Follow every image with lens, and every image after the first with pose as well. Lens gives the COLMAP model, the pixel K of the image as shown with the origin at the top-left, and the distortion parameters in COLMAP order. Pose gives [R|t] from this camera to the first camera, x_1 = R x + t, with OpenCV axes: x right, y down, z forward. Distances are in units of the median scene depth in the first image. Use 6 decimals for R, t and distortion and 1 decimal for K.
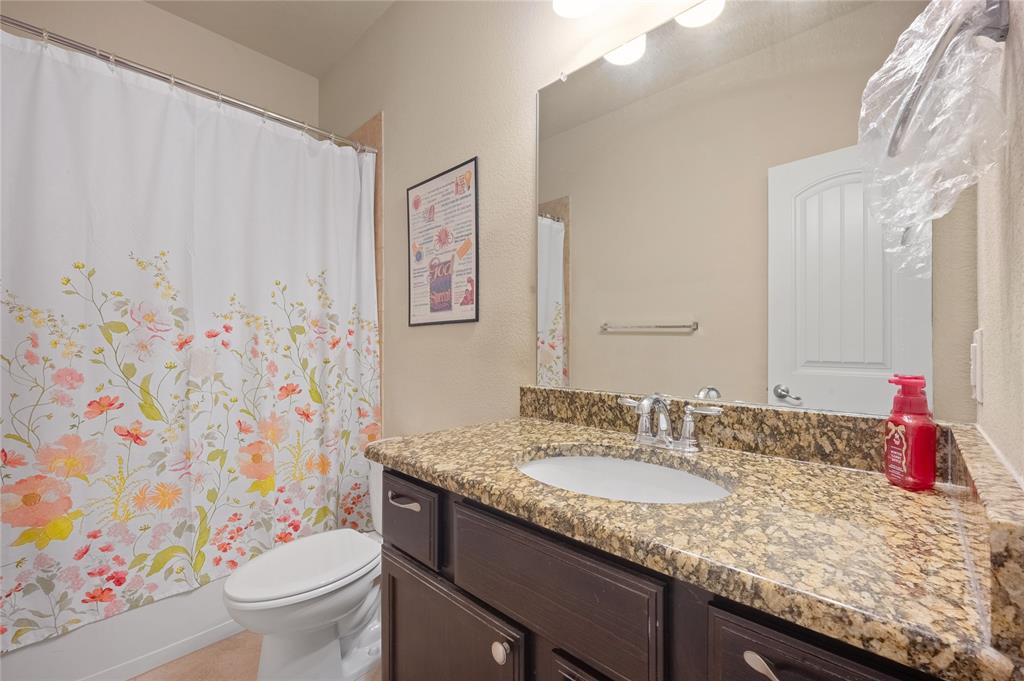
lens RADIAL K [[423.9, 0, 522.0], [0, 423.9, 346.5], [0, 0, 1]] dist [0.007760, -0.002452]
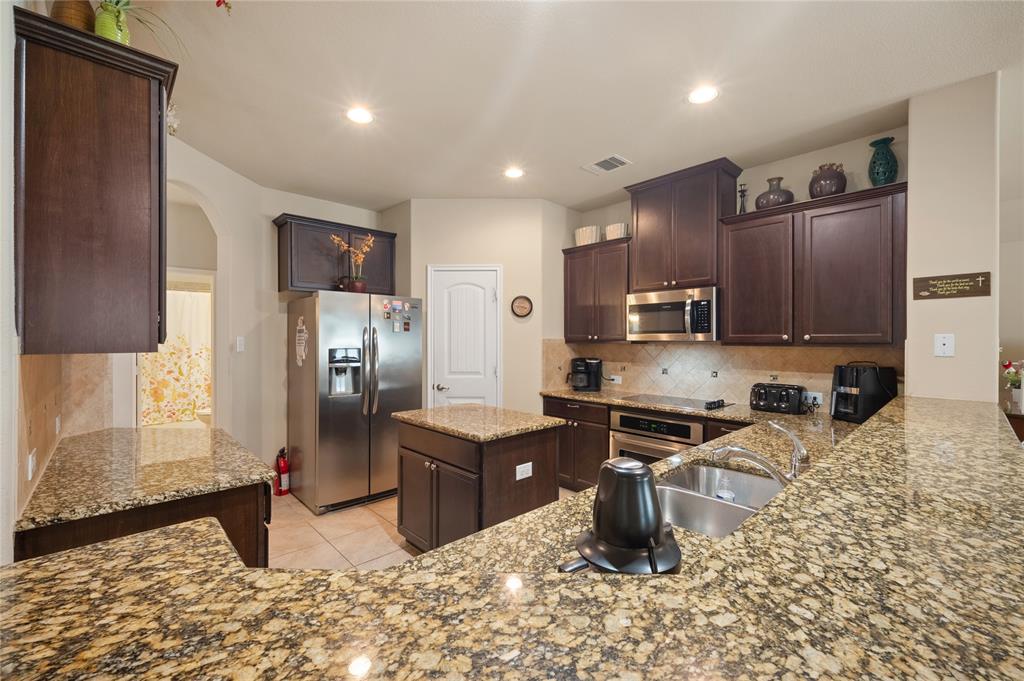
lens RADIAL K [[423.9, 0, 522.9], [0, 423.9, 338.4], [0, 0, 1]] dist [0.007760, -0.002452]
pose [[0.999345, -0.000655, -0.036174, 2.467105], [0.000808, 0.999991, 0.004238, -0.195182], [0.036170, -0.004264, 0.999337, -2.861699]]
